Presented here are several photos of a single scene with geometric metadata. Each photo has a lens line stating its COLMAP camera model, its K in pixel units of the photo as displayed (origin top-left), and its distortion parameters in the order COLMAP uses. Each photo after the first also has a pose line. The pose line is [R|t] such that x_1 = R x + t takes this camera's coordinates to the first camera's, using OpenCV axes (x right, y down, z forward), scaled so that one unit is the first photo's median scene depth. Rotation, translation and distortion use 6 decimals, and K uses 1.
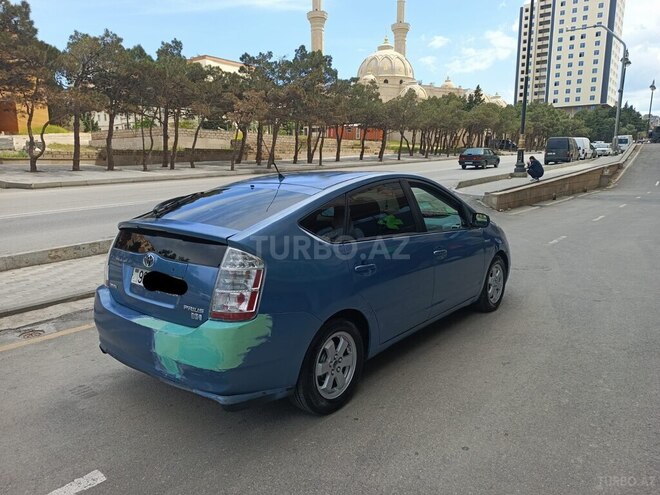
lens RADIAL K [[469.5, 0, 325.8], [0, 469.5, 250.2], [0, 0, 1]] dist [0.022820, -0.017702]
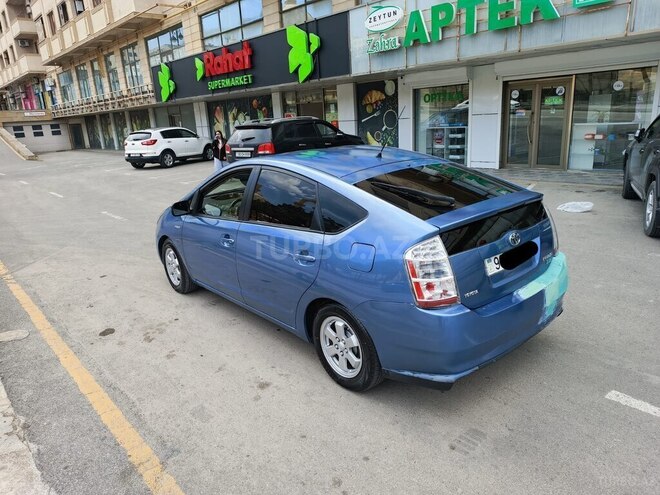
lens RADIAL K [[469.5, 0, 329.6], [0, 469.5, 250.0], [0, 0, 1]] dist [0.022820, -0.017702]
pose [[0.176955, -0.275366, 0.944913, -0.533731], [0.227467, 0.945514, 0.232943, -0.107516], [-0.957573, 0.173716, 0.229950, 0.430943]]
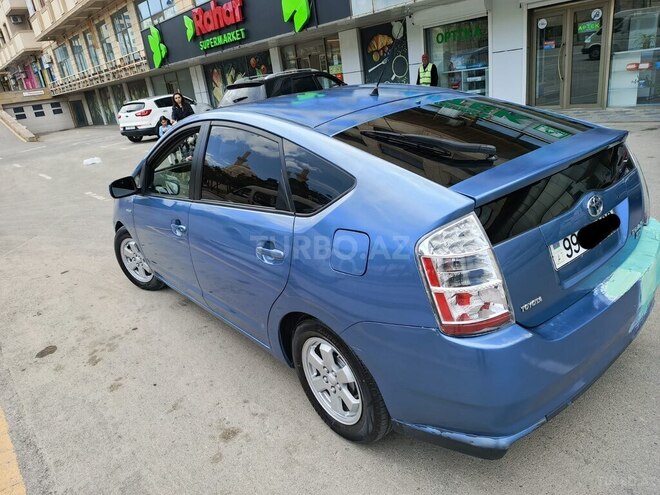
lens RADIAL K [[469.5, 0, 330.3], [0, 469.5, 250.0], [0, 0, 1]] dist [0.022820, -0.017702]
pose [[0.194068, -0.360373, 0.912397, -0.392239], [0.297052, 0.908002, 0.295453, -0.082461], [-0.934932, 0.213691, 0.283263, 0.435562]]
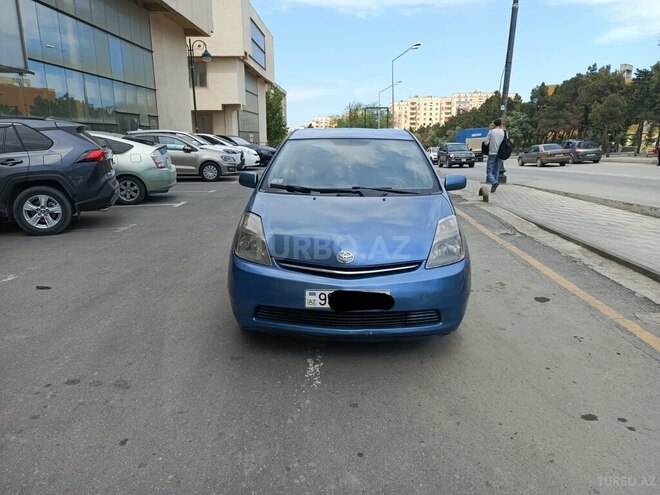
lens RADIAL K [[469.5, 0, 328.0], [0, 469.5, 243.8], [0, 0, 1]] dist [0.022820, -0.017702]
pose [[-0.801207, 0.143909, -0.580824, 0.453842], [-0.097025, 0.926563, 0.363410, -0.180459], [0.590468, 0.347521, -0.728406, 1.075300]]
